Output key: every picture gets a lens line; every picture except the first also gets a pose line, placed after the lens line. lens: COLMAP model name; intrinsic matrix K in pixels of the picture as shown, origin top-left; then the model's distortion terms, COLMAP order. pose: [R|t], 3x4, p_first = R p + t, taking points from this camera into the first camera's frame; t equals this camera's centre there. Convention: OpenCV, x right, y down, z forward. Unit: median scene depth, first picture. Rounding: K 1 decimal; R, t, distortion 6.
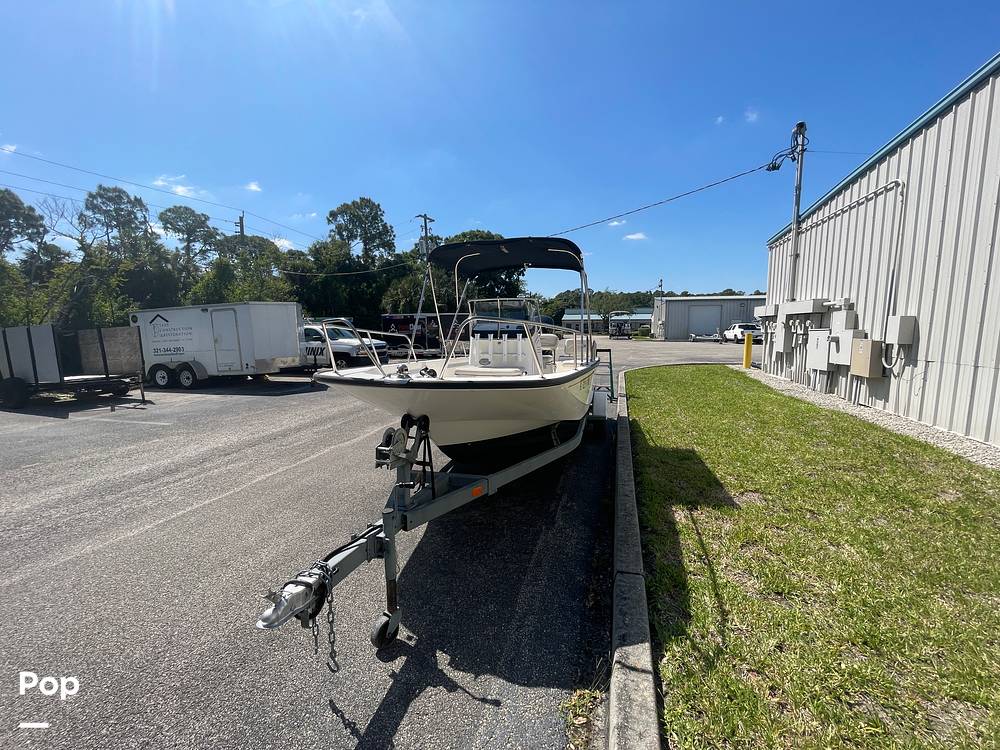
lens RADIAL K [[394.5, 0, 500.0], [0, 394.5, 375.0], [0, 0, 1]] dist [-0.005952, -0.000077]
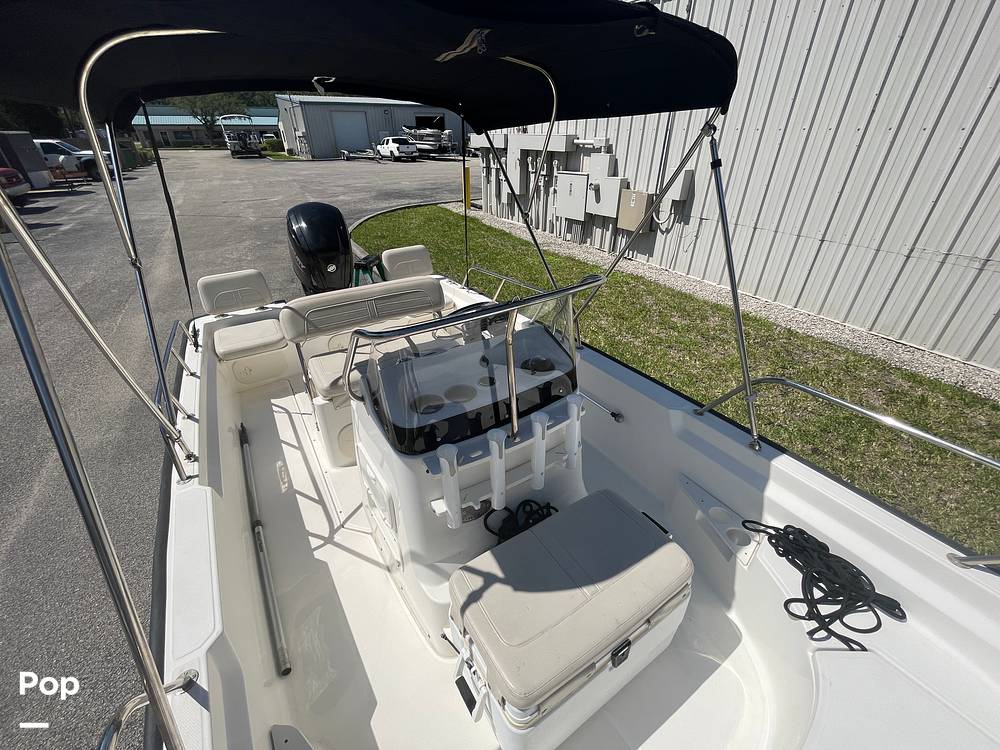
lens RADIAL K [[406.4, 0, 478.0], [0, 406.4, 371.9], [0, 0, 1]] dist [-0.011931, -0.000043]
pose [[0.702761, -0.362288, 0.612270, -0.078047], [0.084830, 0.897156, 0.433491, -0.102302], [-0.706351, -0.252702, 0.661219, 0.325400]]
